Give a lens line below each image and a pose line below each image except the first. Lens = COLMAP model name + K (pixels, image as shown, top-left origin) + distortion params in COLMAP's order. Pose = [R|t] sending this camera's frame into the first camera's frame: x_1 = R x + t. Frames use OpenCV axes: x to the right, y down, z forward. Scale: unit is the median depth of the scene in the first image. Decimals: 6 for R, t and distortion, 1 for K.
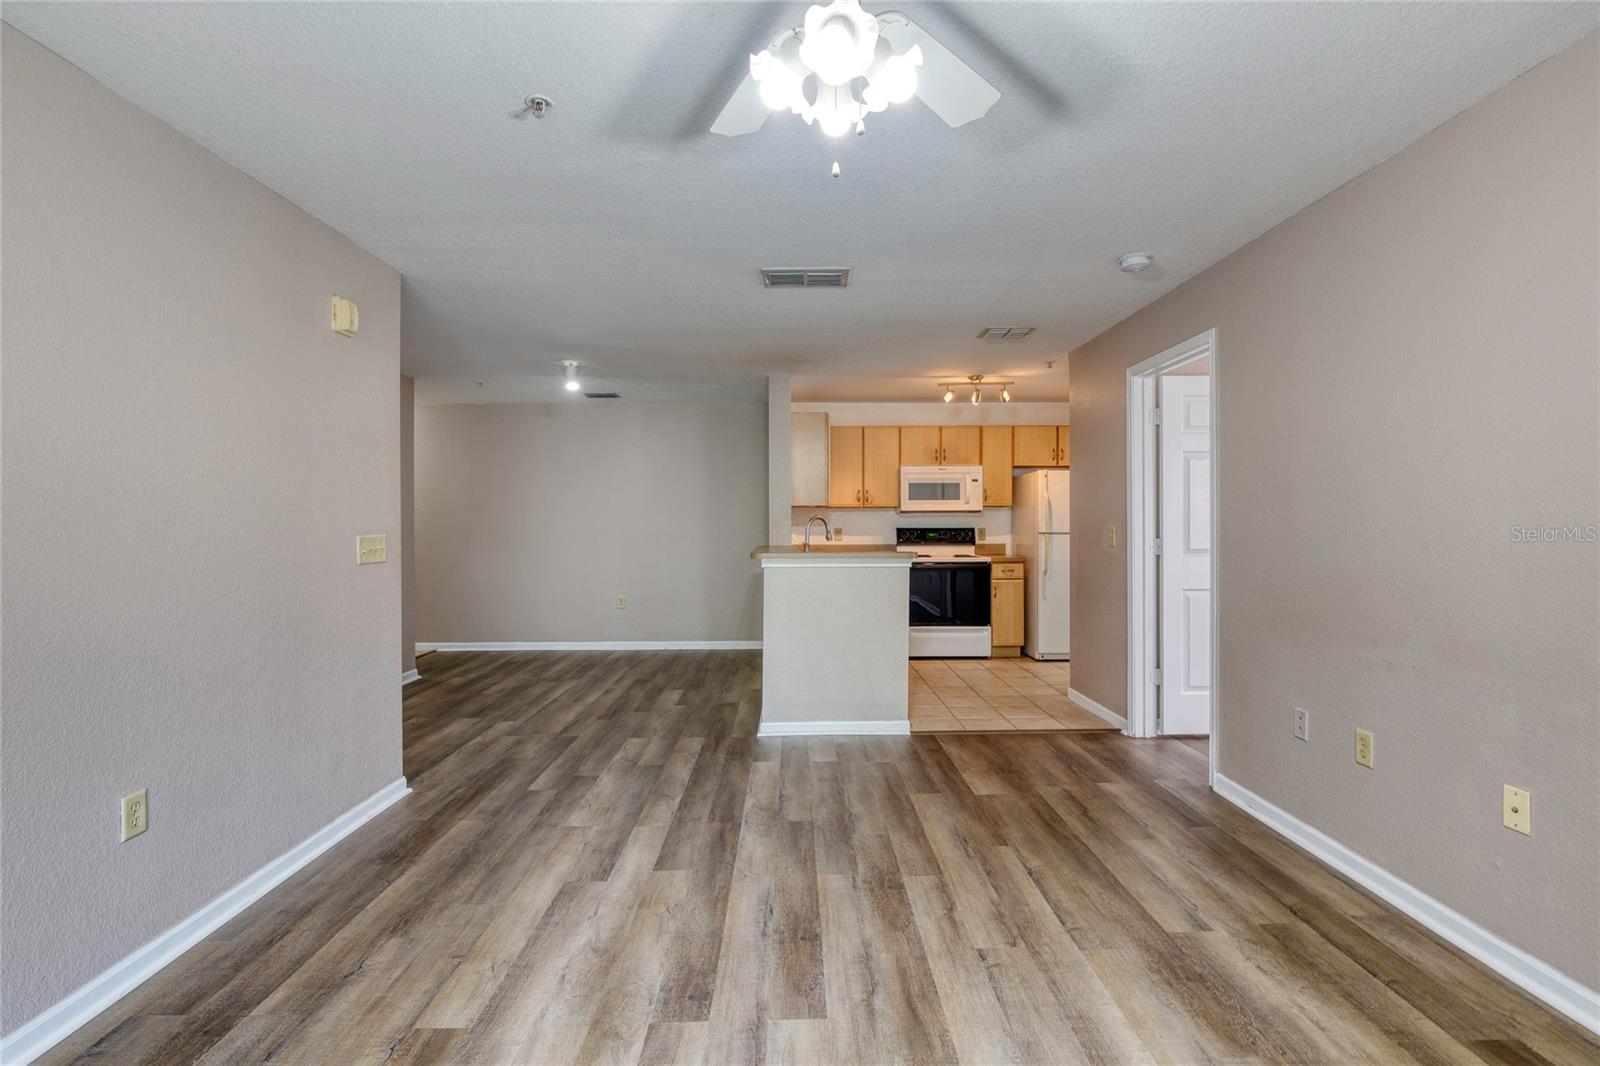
lens RADIAL K [[746.3, 0, 804.1], [0, 746.3, 526.8], [0, 0, 1]] dist [0.001097, 0.000490]
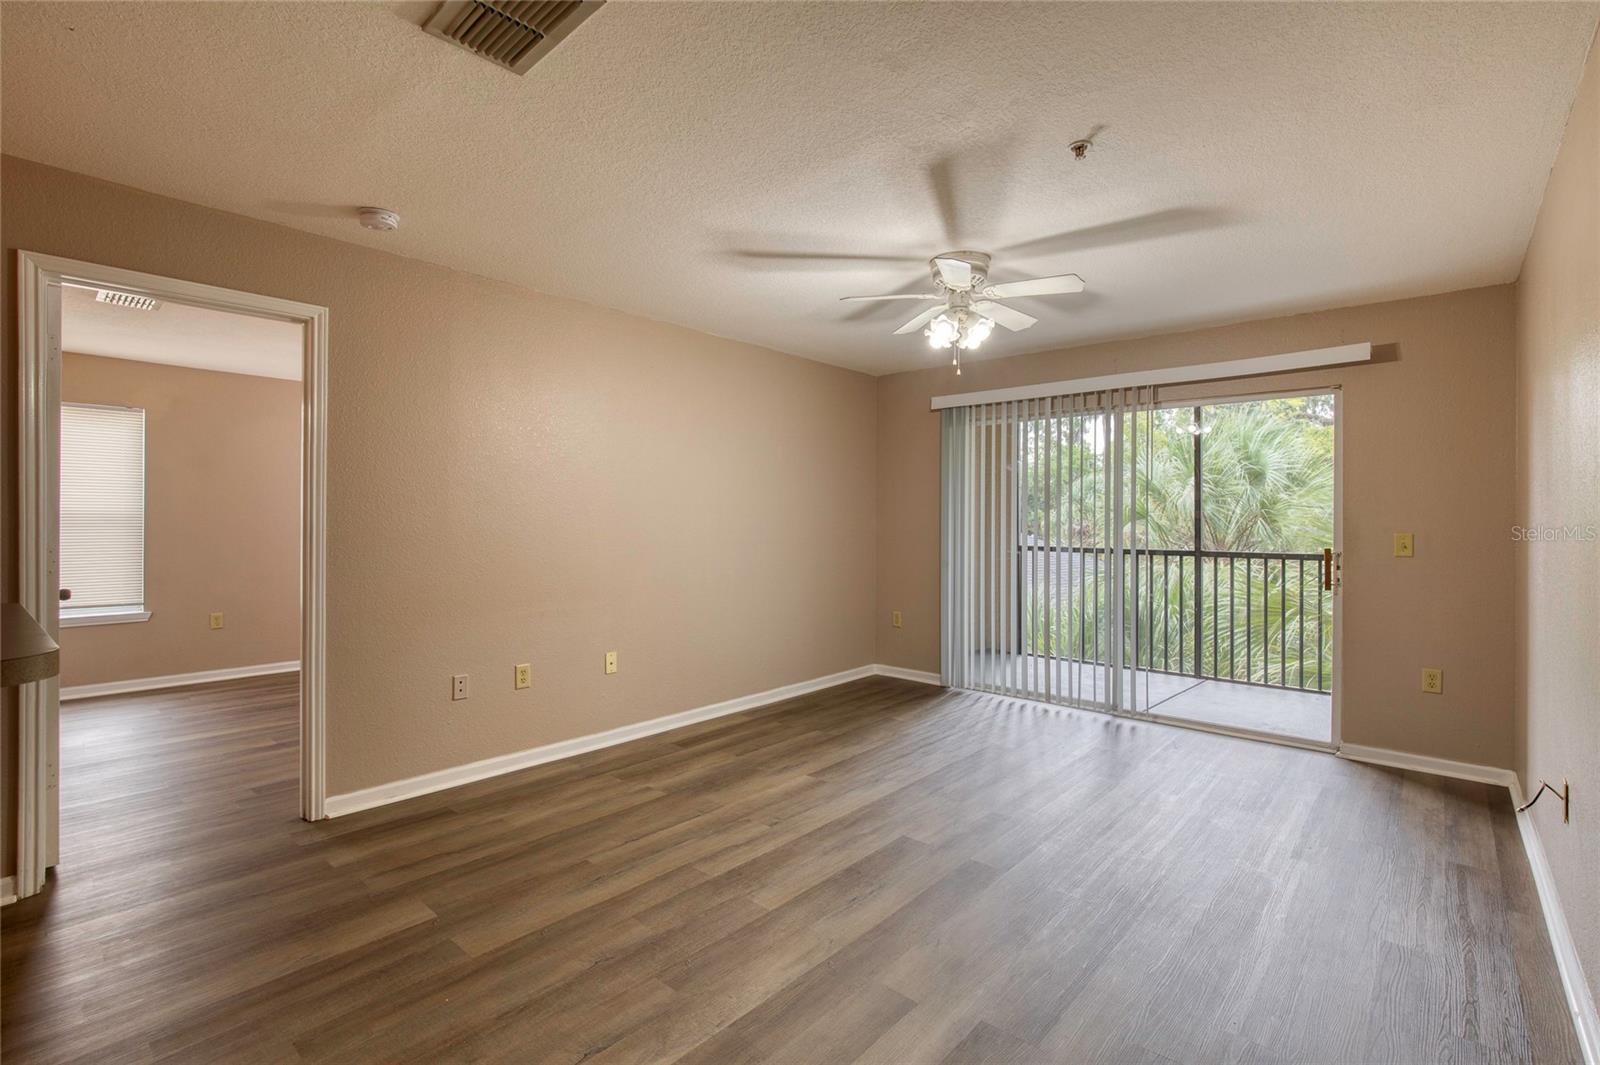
lens RADIAL K [[746.3, 0, 804.1], [0, 746.3, 526.3], [0, 0, 1]] dist [0.001097, 0.000490]
pose [[-0.749694, 0.002103, 0.661781, -0.640015], [0.002831, 0.999996, 0.000029, 0.000867], [-0.661779, 0.001895, -0.749697, 1.724783]]
